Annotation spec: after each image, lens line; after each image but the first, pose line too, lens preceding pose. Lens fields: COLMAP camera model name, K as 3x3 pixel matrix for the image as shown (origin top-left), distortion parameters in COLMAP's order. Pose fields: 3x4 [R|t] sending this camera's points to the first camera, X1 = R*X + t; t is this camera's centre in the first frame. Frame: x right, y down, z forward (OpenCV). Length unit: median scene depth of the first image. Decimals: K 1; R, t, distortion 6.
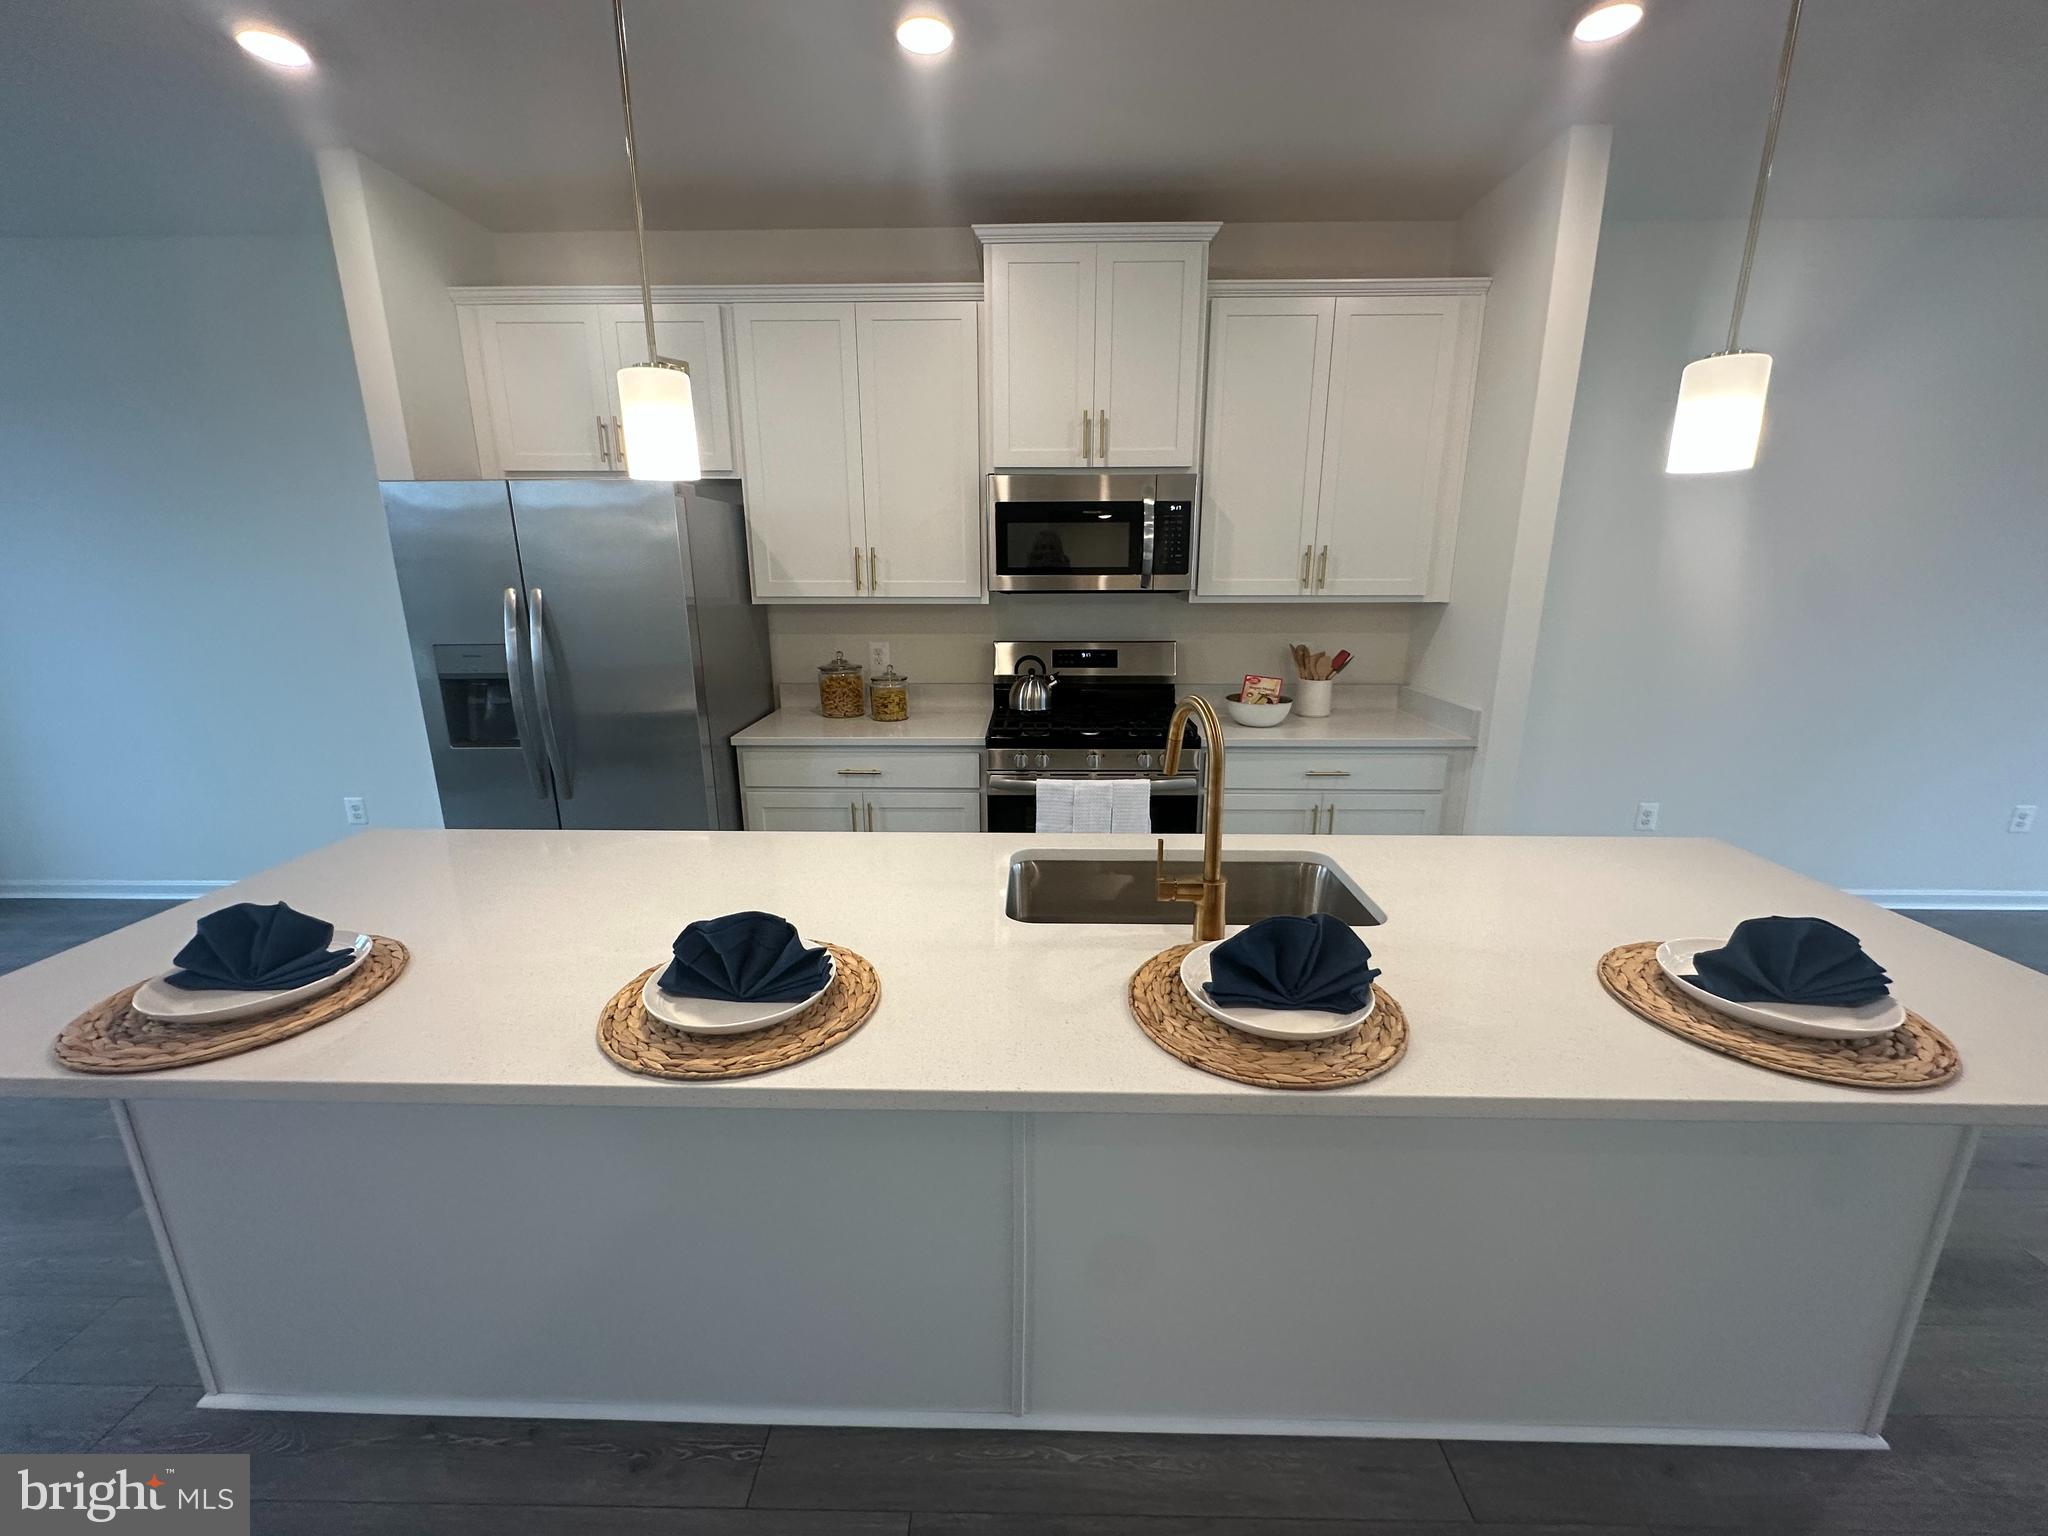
lens RADIAL K [[820.4, 0, 1026.9], [0, 820.4, 763.2], [0, 0, 1]] dist [0.001701, 0.000255]
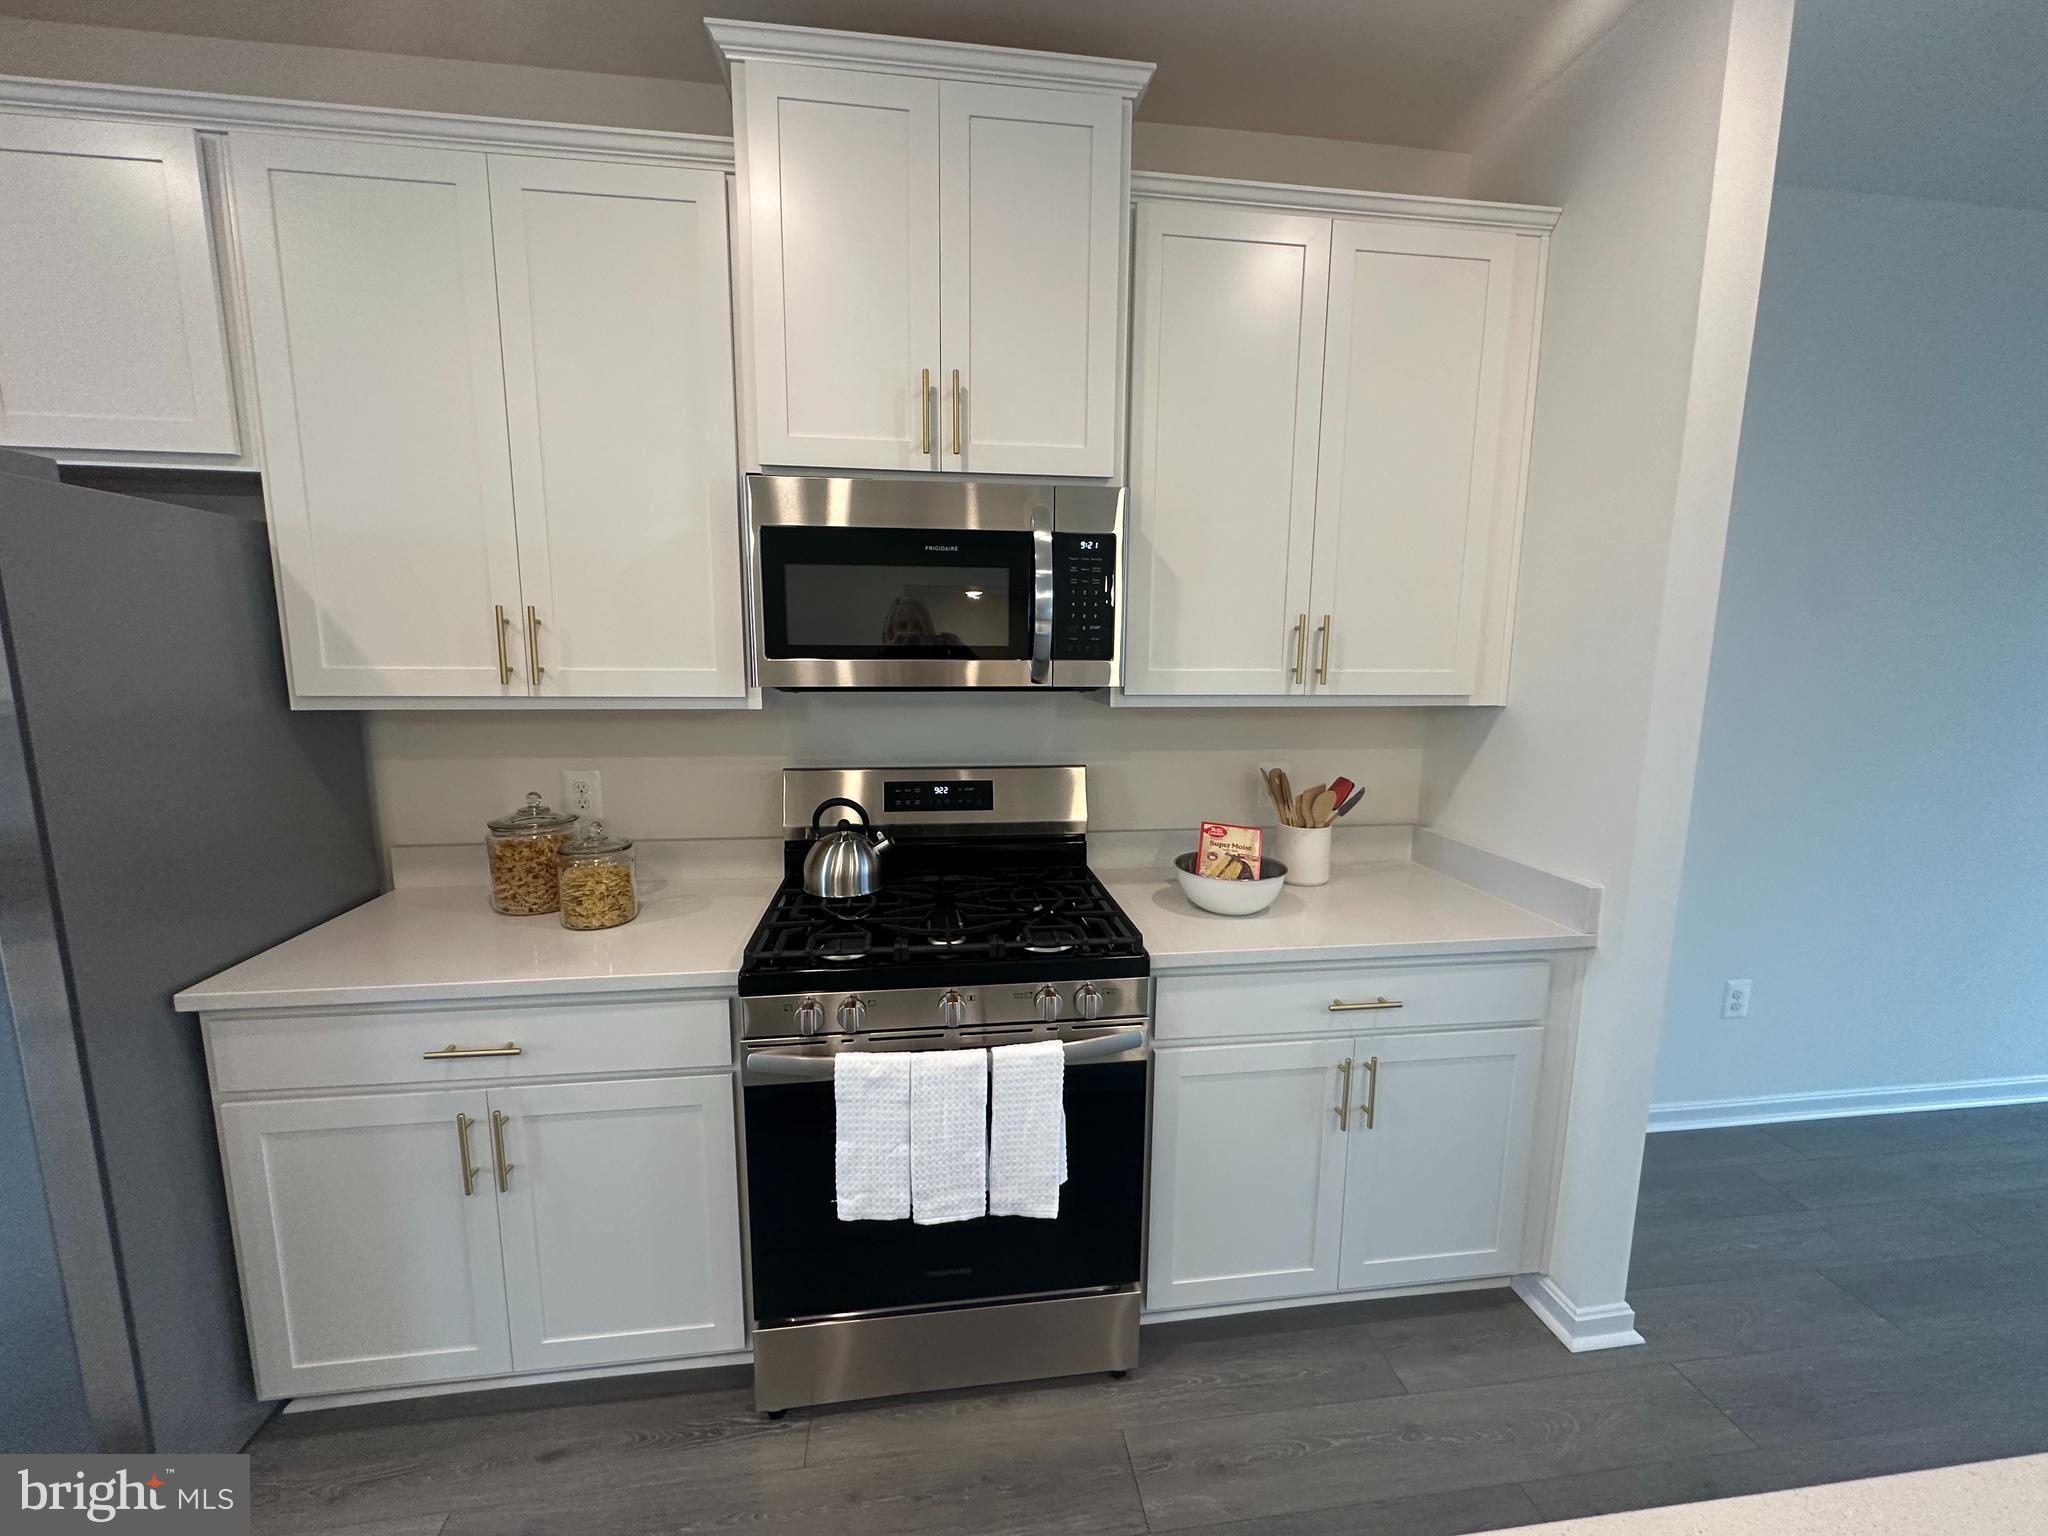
lens RADIAL K [[820.4, 0, 1028.4], [0, 820.4, 760.7], [0, 0, 1]] dist [0.001701, 0.000255]
pose [[0.987600, -0.012270, 0.156514, 0.046440], [0.029197, 0.993904, -0.106316, -0.098046], [-0.154255, 0.109568, 0.981937, 0.441376]]
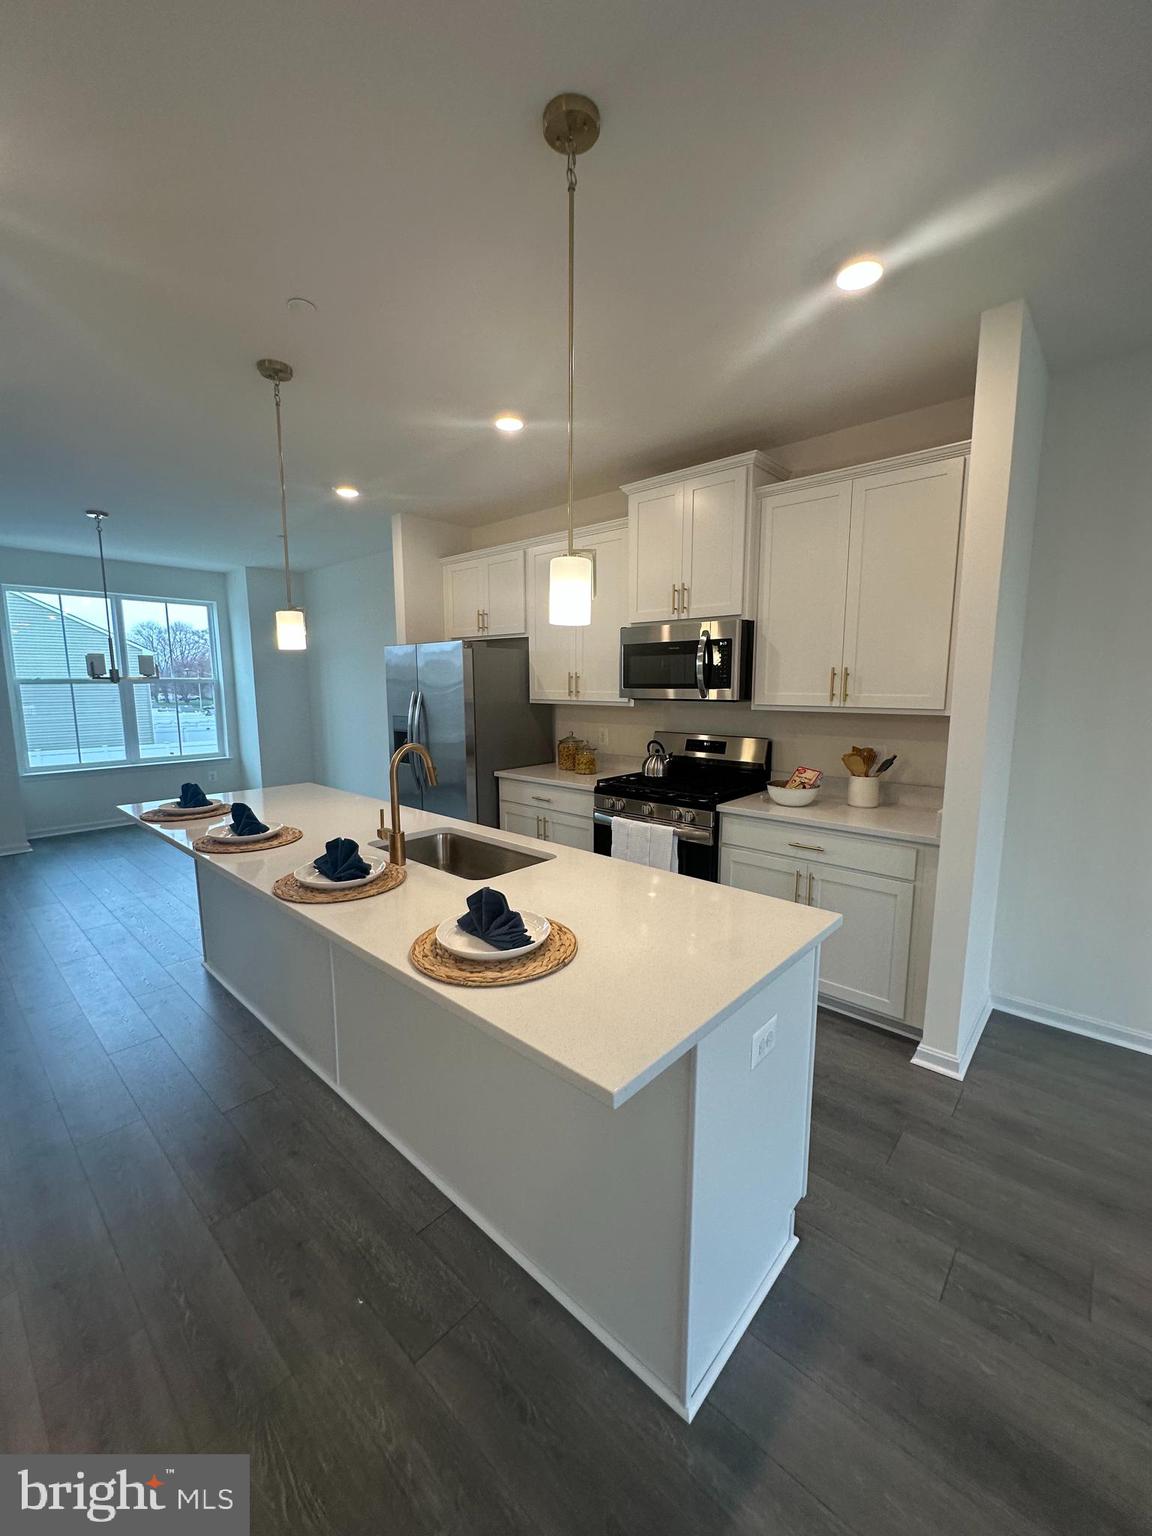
lens RADIAL K [[615.3, 0, 572.7], [0, 615.3, 762.2], [0, 0, 1]] dist [0.001701, 0.000255]
pose [[0.754987, 0.088538, -0.649735, 0.665481], [-0.168068, 0.983872, -0.061224, 0.003654], [0.633836, 0.155423, 0.757691, 0.049825]]
